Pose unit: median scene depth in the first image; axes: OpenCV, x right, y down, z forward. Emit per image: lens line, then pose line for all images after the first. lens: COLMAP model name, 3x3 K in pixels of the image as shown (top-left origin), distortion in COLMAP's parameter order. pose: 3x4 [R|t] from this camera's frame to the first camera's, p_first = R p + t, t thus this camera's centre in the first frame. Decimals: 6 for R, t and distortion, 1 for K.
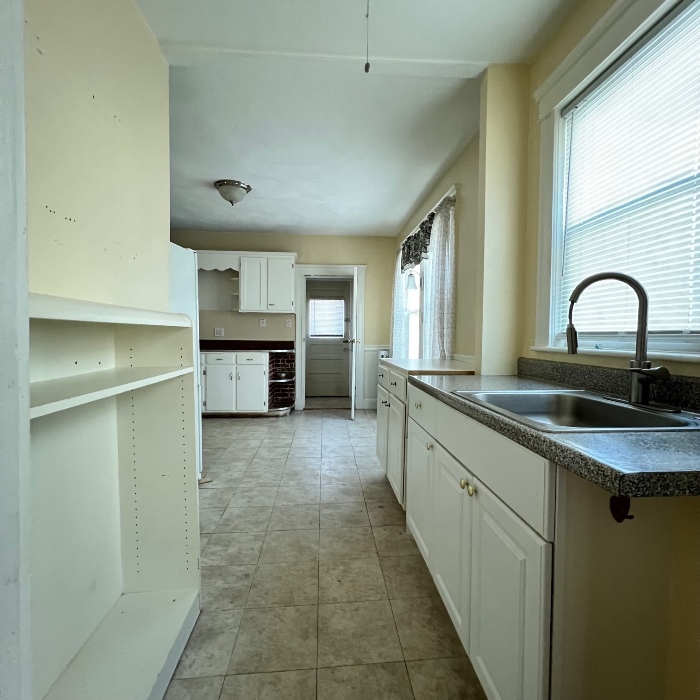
lens RADIAL K [[376.3, 0, 350.0], [0, 376.3, 350.0], [0, 0, 1]] dist [0.003021, 0.000964]
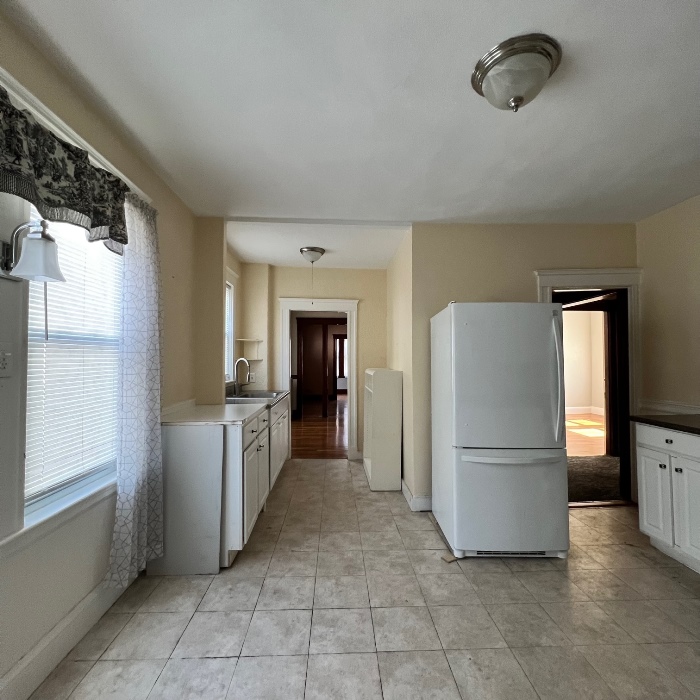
lens RADIAL K [[376.3, 0, 350.0], [0, 376.3, 350.0], [0, 0, 1]] dist [0.003021, 0.000964]
pose [[-0.999511, -0.008621, 0.030063, -0.104404], [-0.008176, 0.999856, 0.014883, -0.086262], [-0.030187, 0.014630, -0.999437, 1.106357]]
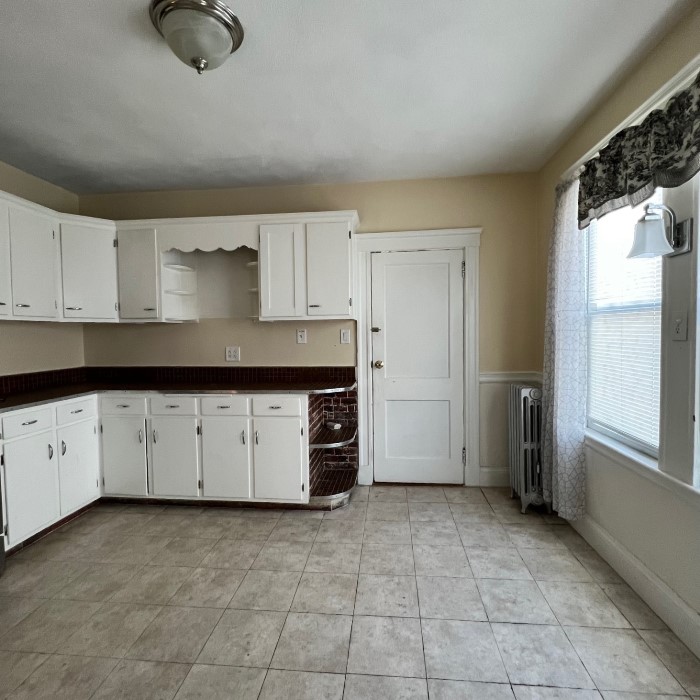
lens RADIAL K [[376.3, 0, 350.0], [0, 376.3, 350.0], [0, 0, 1]] dist [0.003021, 0.000964]
pose [[0.985348, -0.016697, -0.169738, -0.062998], [0.017733, 0.999832, 0.004589, -0.058537], [0.169633, -0.007532, 0.985479, 0.472275]]
